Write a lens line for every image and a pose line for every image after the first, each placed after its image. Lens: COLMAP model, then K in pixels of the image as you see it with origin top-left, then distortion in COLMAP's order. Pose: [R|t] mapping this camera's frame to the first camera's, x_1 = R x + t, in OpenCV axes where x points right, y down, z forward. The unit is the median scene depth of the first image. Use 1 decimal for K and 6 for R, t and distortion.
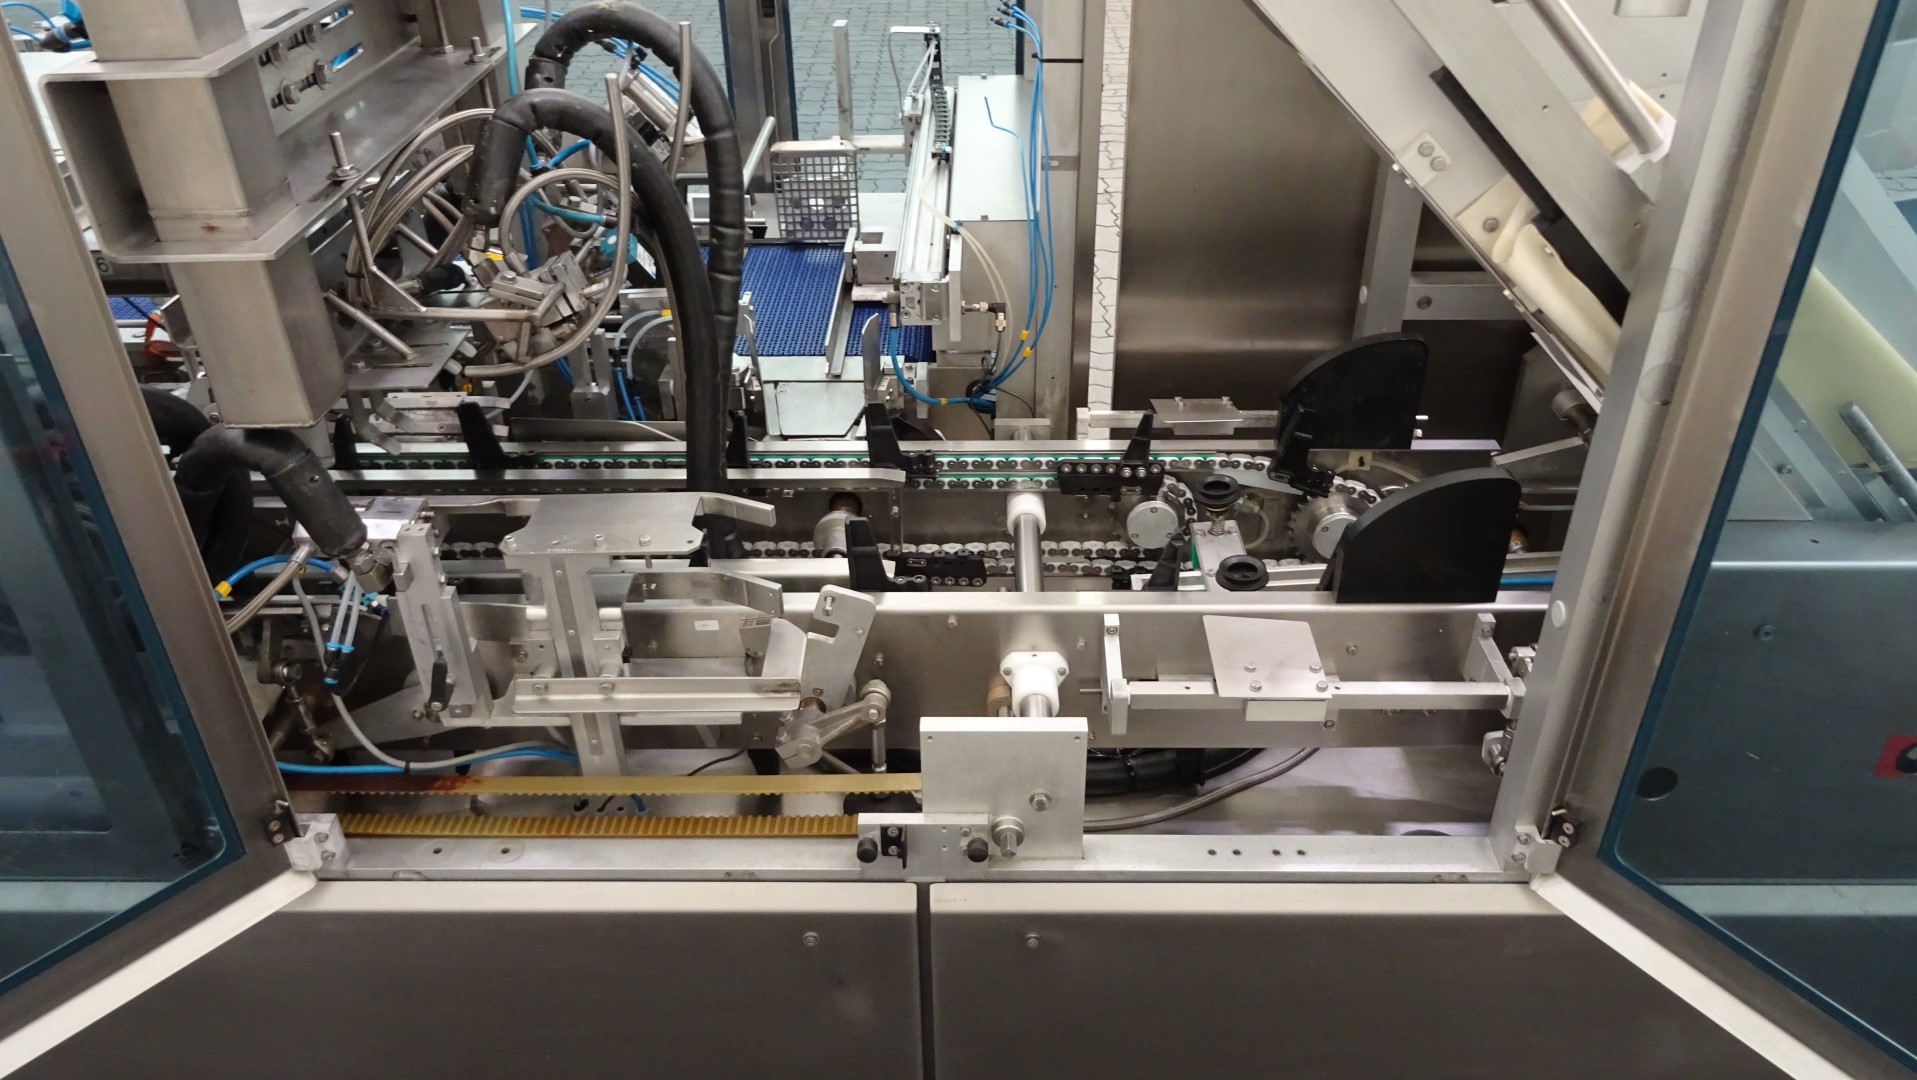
lens RADIAL K [[1382.8, 0, 955.3], [0, 1382.8, 540.8], [0, 0, 1]] dist [-0.007463, 0.001120]
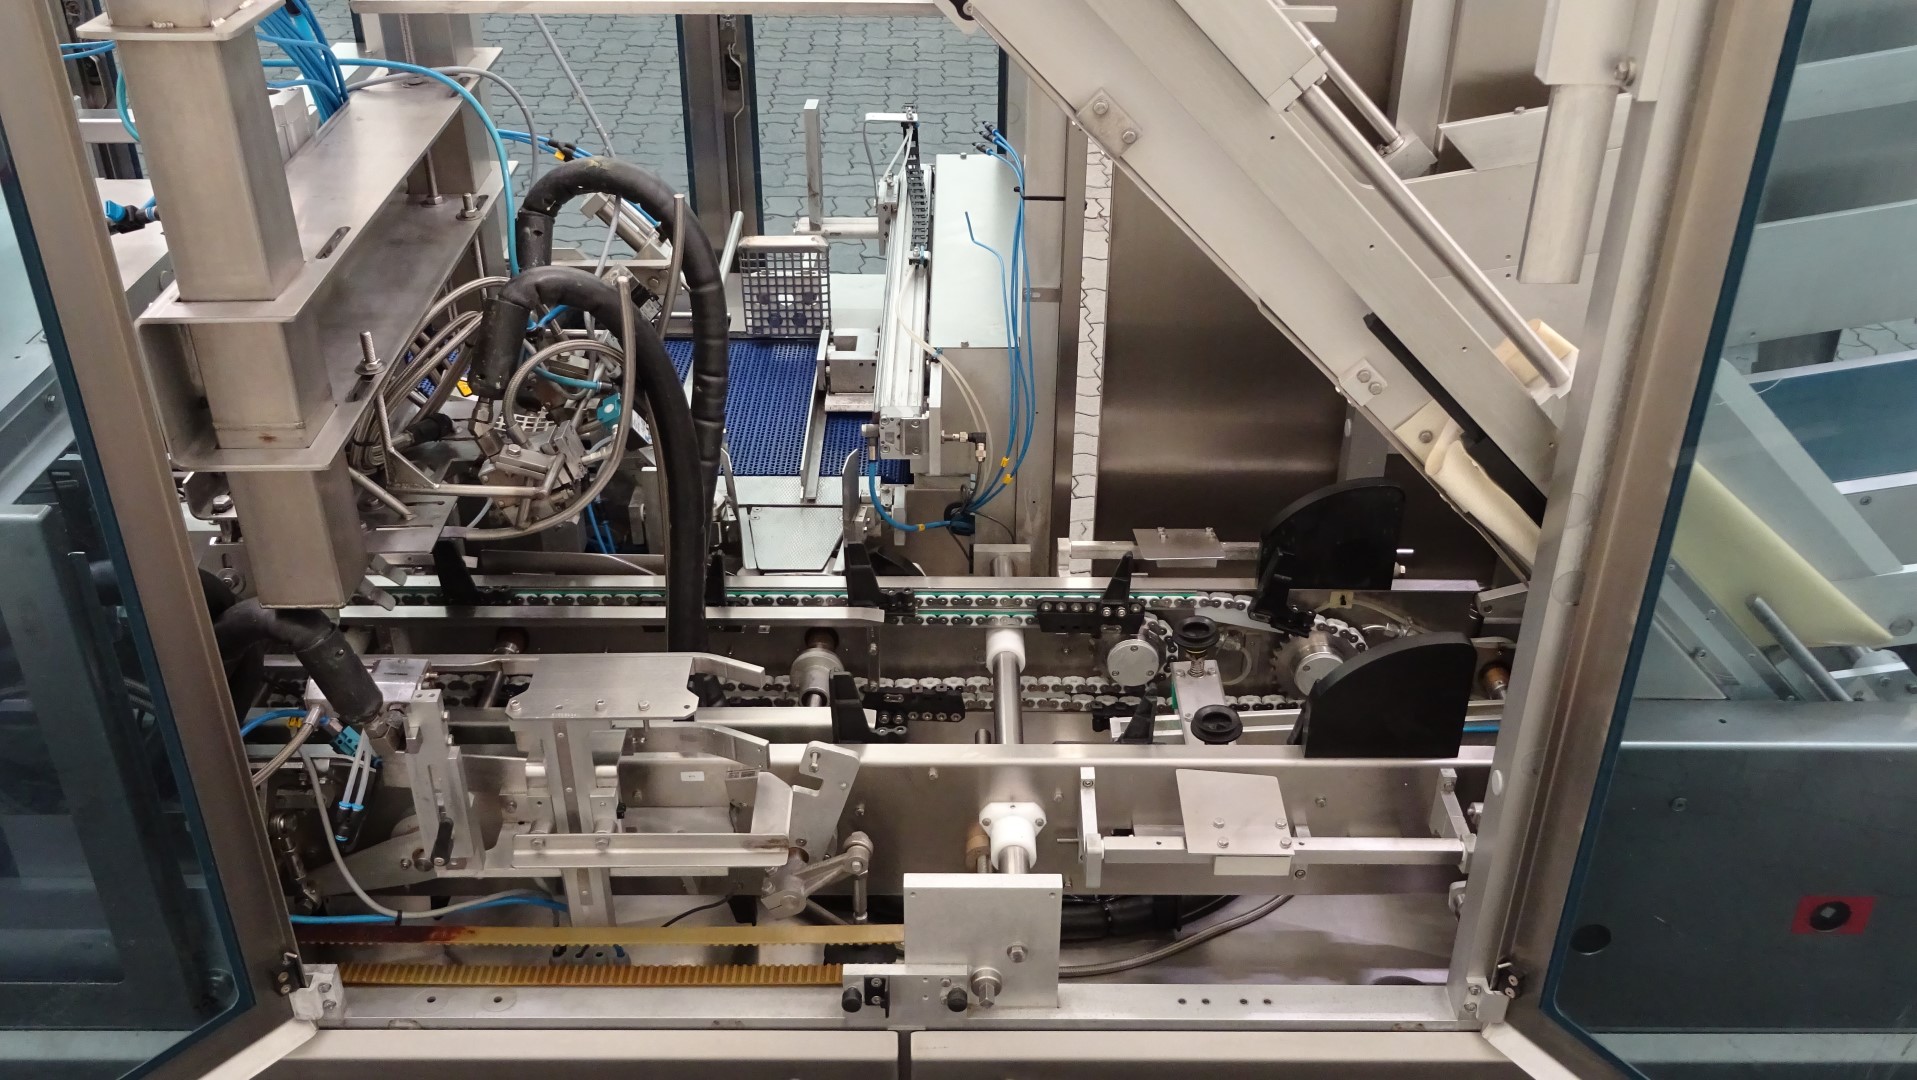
lens RADIAL K [[1724.0, 0, 960.3], [0, 1724.0, 539.5], [0, 0, 1]] dist [-0.002364, -0.012746]
pose [[0.999682, 0.006766, 0.024284, -0.014503], [-0.006174, 0.999684, -0.024378, -0.086886], [-0.024441, 0.024220, 0.999408, -0.292168]]
